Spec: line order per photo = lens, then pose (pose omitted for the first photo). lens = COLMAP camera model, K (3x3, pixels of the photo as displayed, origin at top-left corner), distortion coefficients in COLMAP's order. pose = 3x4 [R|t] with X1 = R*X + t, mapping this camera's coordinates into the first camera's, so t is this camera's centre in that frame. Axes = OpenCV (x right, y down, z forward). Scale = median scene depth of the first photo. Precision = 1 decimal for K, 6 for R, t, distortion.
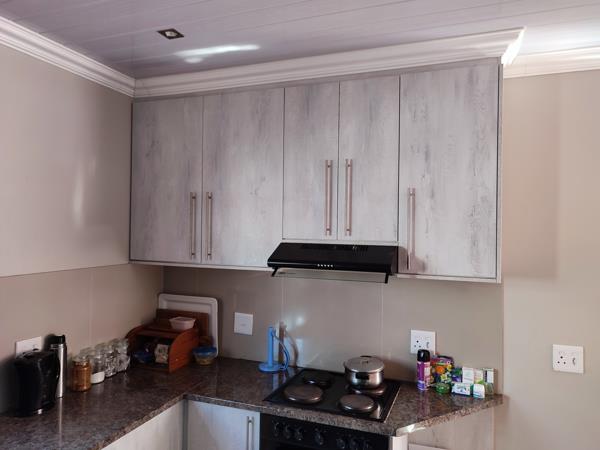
lens RADIAL K [[440.6, 0, 300.4], [0, 440.6, 228.9], [0, 0, 1]] dist [-0.002374, -0.002299]
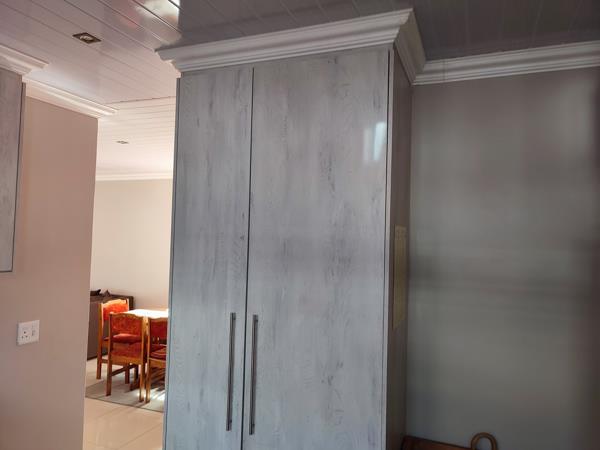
lens RADIAL K [[440.6, 0, 299.8], [0, 440.6, 222.3], [0, 0, 1]] dist [-0.002374, -0.002299]
pose [[0.025462, 0.012698, 0.999595, -0.654835], [-0.023630, 0.999648, -0.012097, -0.014865], [-0.999396, -0.023313, 0.025753, 0.243158]]
